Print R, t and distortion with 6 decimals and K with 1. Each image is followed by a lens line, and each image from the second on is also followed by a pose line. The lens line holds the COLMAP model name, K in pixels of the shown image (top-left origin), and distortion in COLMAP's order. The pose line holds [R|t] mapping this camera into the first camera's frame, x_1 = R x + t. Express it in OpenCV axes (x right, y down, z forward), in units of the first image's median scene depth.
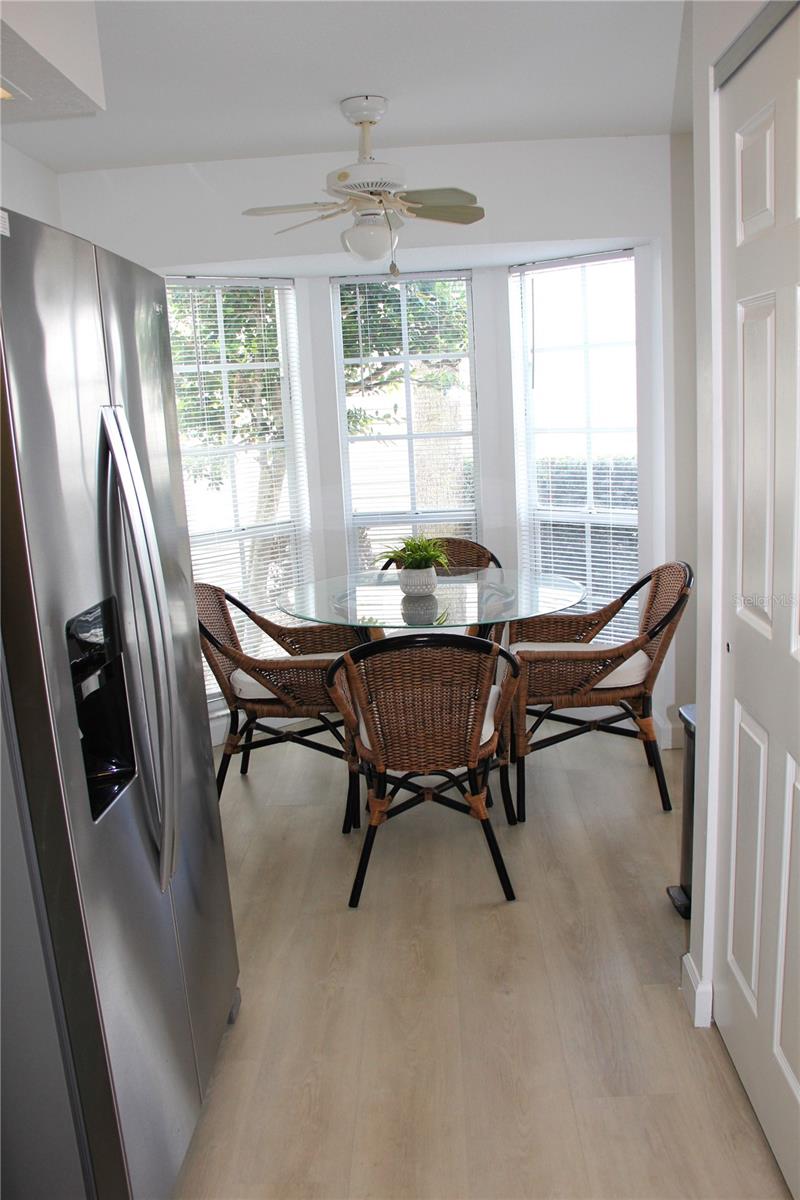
lens RADIAL K [[998.2, 0, 394.2], [0, 998.2, 606.1], [0, 0, 1]] dist [-0.177357, 0.134595]
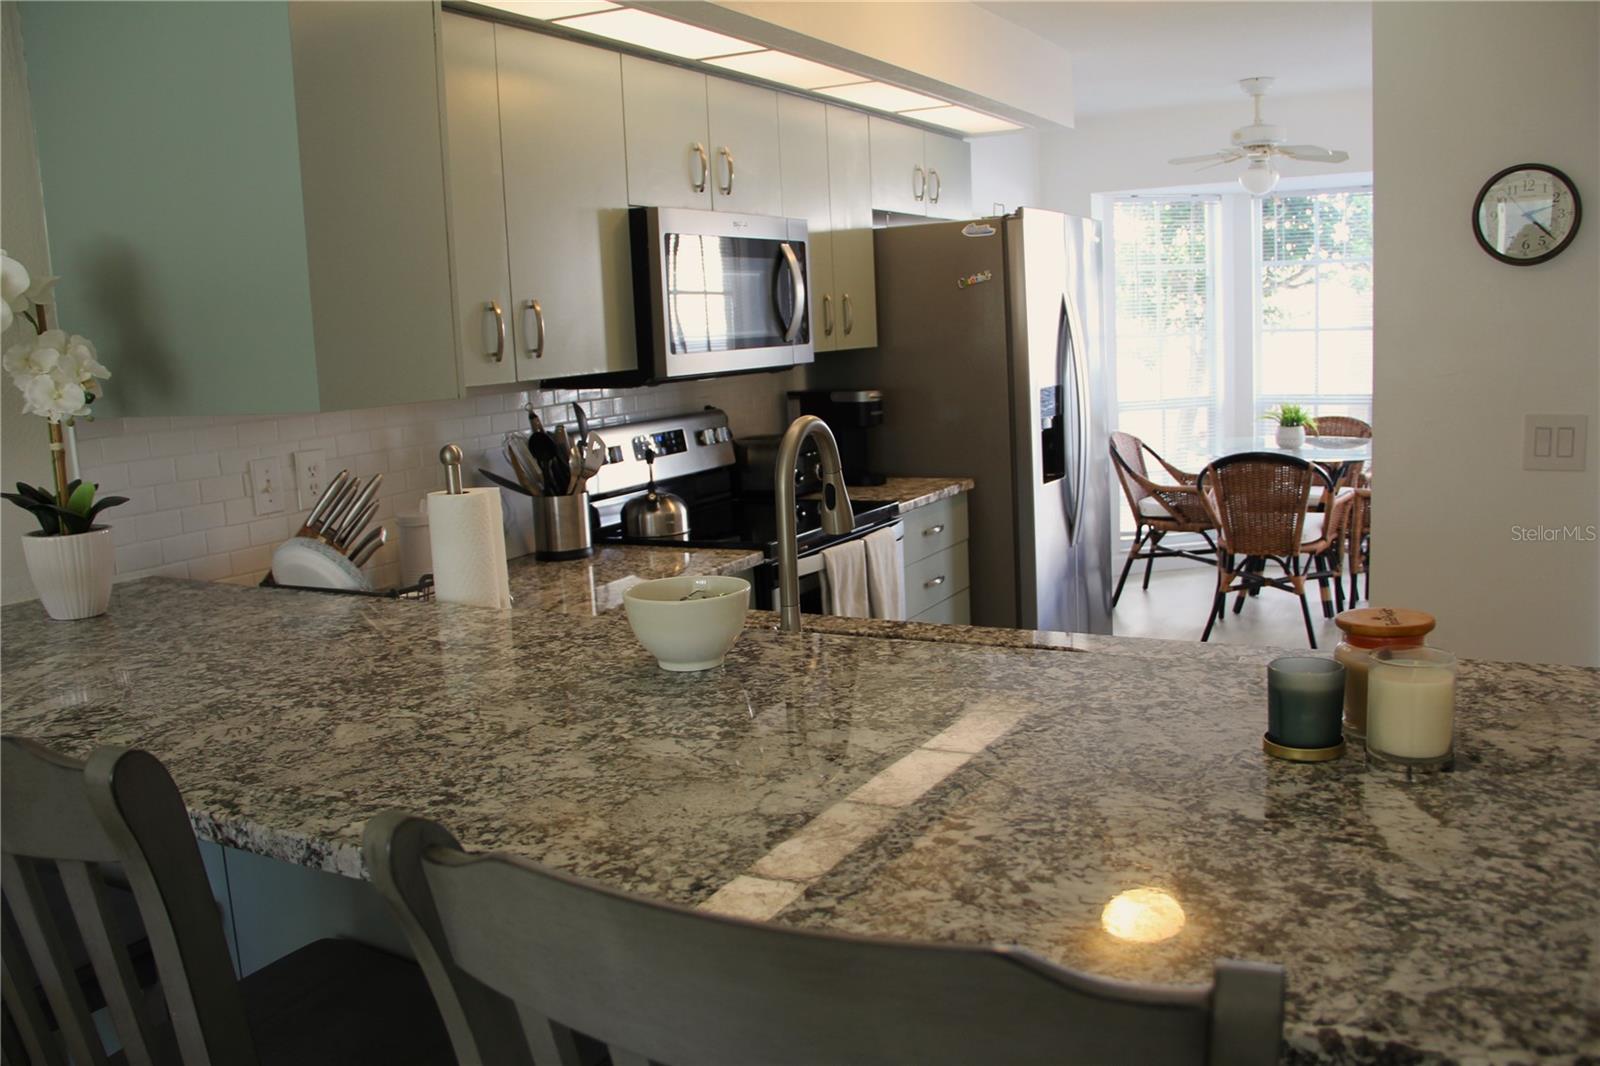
lens RADIAL K [[1330.9, 0, 802.2], [0, 1330.9, 529.6], [0, 0, 1]] dist [-0.177357, 0.134595]
pose [[0.890796, 0.079096, -0.447467, 0.221248], [-0.093195, 0.995602, -0.009541, 0.165724], [0.444744, 0.050200, 0.894250, -0.760773]]
